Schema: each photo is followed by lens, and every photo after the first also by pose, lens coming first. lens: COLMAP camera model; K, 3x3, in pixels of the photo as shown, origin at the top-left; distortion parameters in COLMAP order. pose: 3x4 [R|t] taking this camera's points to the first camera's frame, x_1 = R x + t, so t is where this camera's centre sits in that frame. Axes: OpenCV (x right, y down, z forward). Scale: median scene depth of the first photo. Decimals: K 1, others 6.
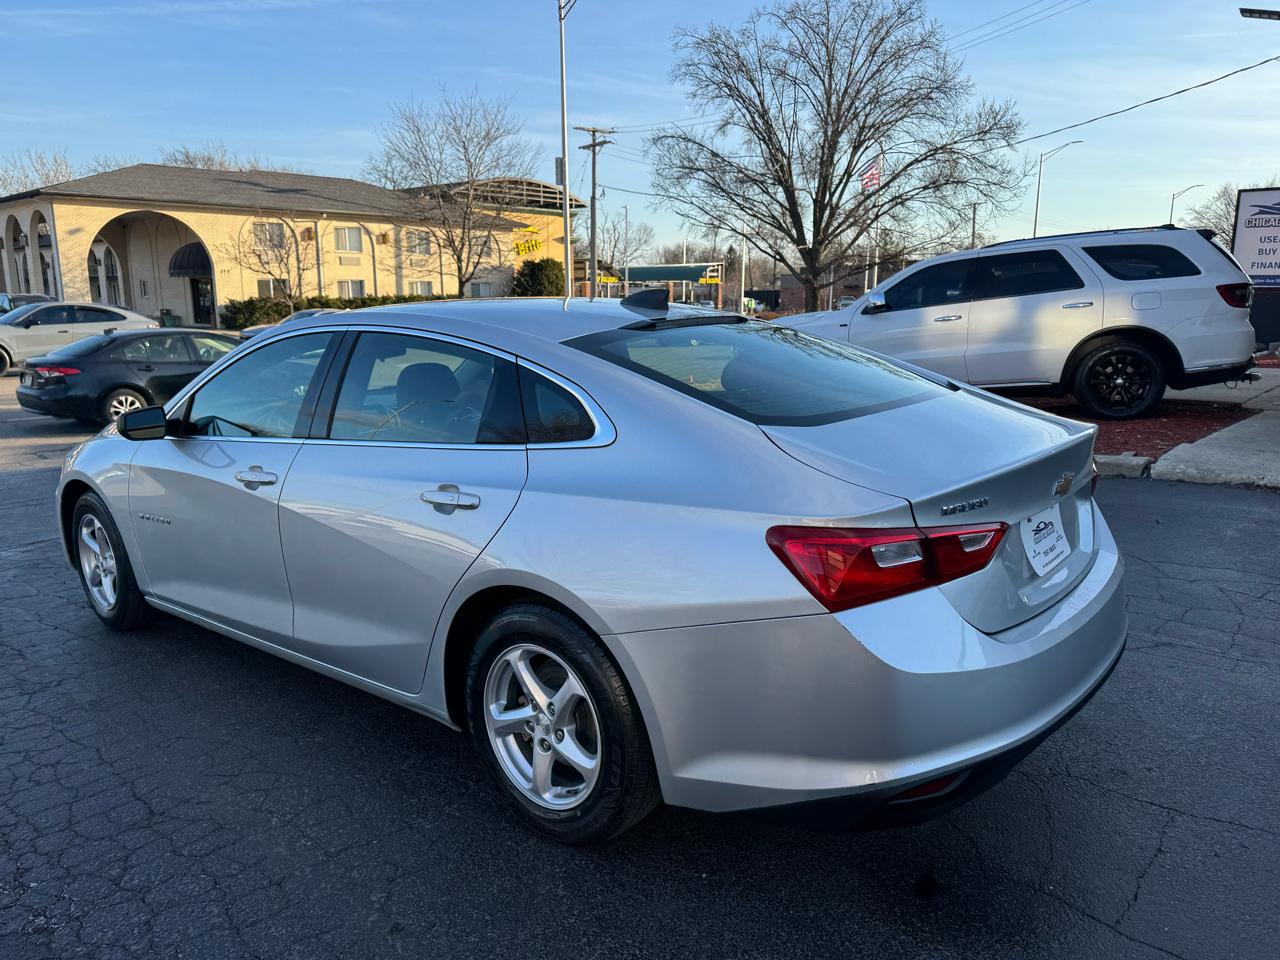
lens RADIAL K [[929.4, 0, 640.0], [0, 929.4, 480.0], [0, 0, 1]] dist [0.164451, -0.198200]
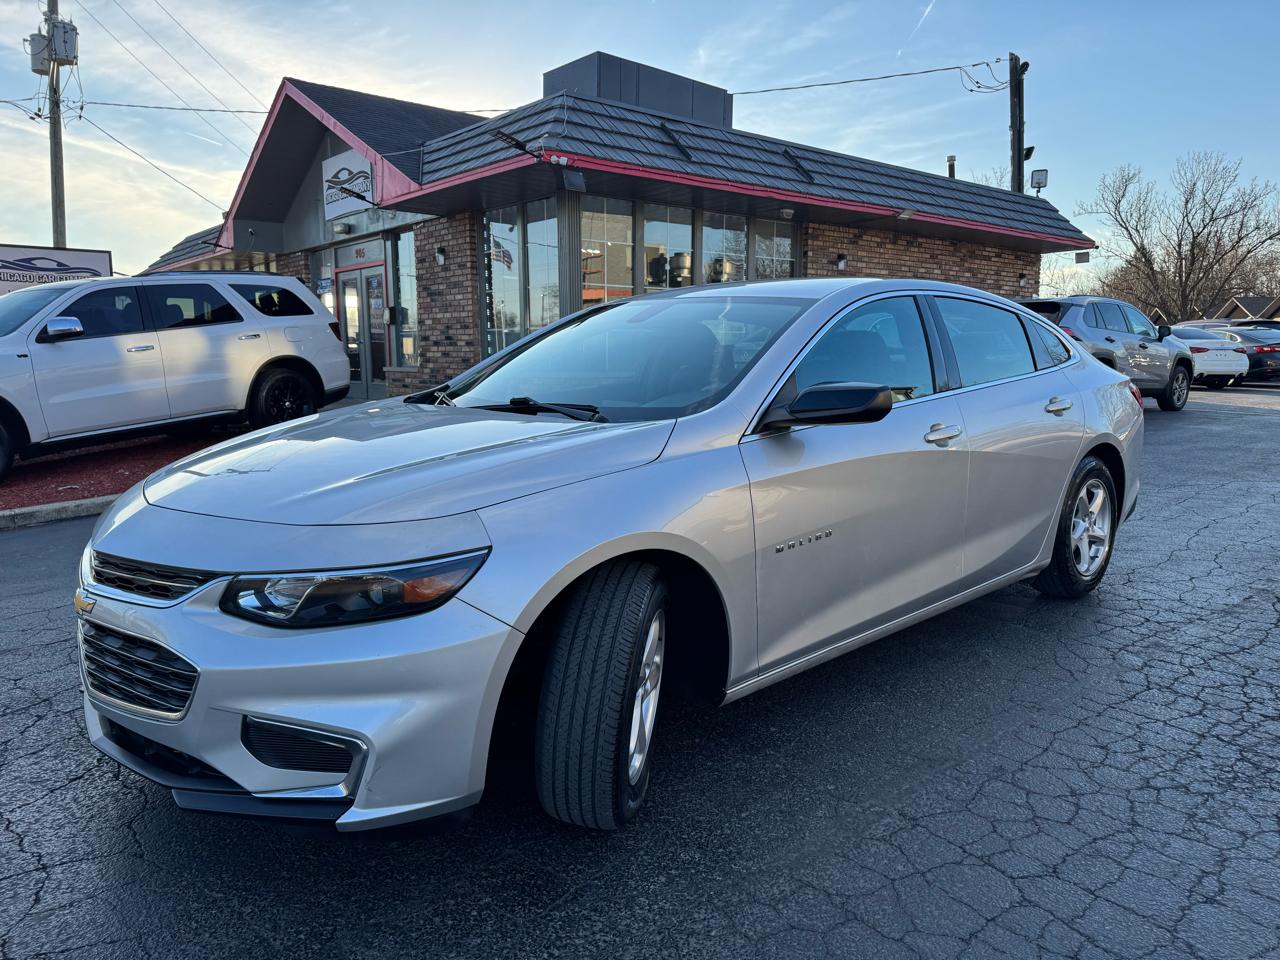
lens RADIAL K [[915.1, 0, 636.9], [0, 915.1, 486.6], [0, 0, 1]] dist [0.059118, -0.065830]
pose [[0.123792, -0.137293, 0.982765, -0.539393], [0.198679, 0.973758, 0.111009, -0.046787], [-0.972215, 0.181513, 0.147820, 0.449911]]
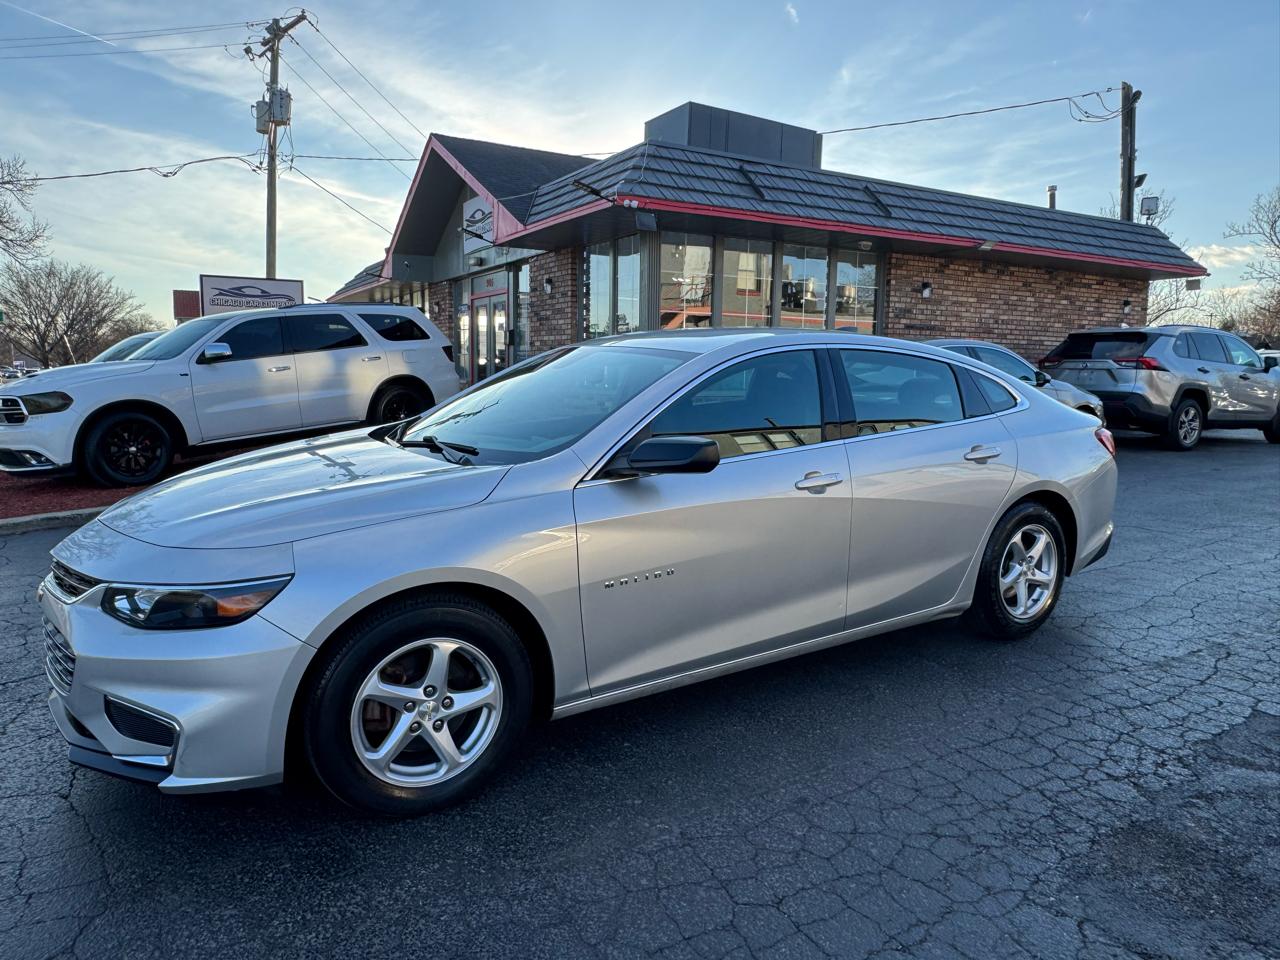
lens RADIAL K [[852.0, 0, 625.6], [0, 852.0, 481.8], [0, 0, 1]] dist [-0.005531, 0.002656]
pose [[0.307825, -0.121766, 0.943619, -0.527777], [0.174995, 0.982103, 0.069646, -0.041573], [-0.935211, 0.143690, 0.323624, 0.340048]]
